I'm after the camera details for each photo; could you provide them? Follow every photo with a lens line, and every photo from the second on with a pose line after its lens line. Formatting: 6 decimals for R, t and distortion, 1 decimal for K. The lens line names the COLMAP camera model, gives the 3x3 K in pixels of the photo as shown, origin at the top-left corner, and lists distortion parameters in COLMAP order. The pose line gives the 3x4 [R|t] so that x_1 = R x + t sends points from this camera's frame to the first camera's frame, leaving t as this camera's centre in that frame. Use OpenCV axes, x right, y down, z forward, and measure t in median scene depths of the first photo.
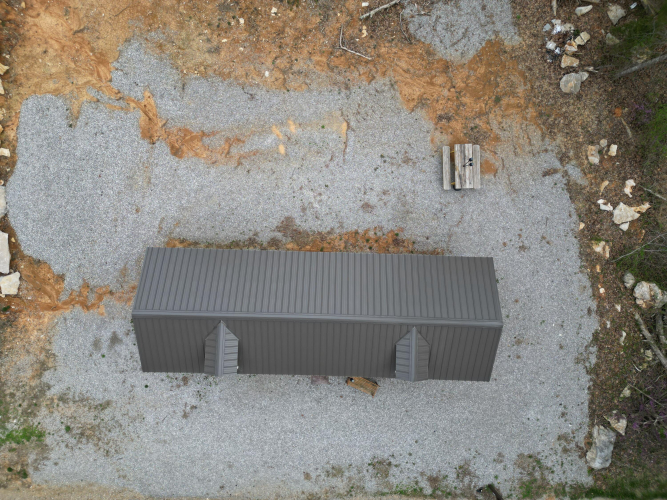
lens RADIAL K [[465.0, 0, 332.5], [0, 465.0, 251.1], [0, 0, 1]] dist [0.072315, -0.068684]
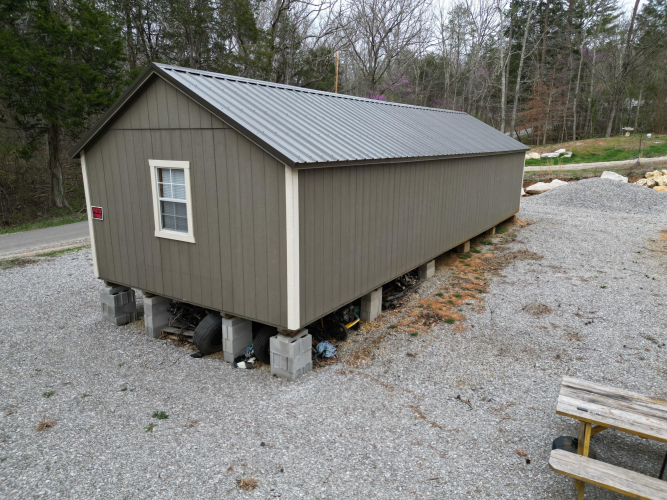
lens RADIAL K [[465.0, 0, 332.5], [0, 465.0, 251.1], [0, 0, 1]] dist [0.072315, -0.068684]
pose [[-0.524856, 0.187539, -0.830274, 0.510393], [-0.851116, -0.128527, 0.509001, -0.145205], [-0.011255, 0.973812, 0.227076, 0.865731]]
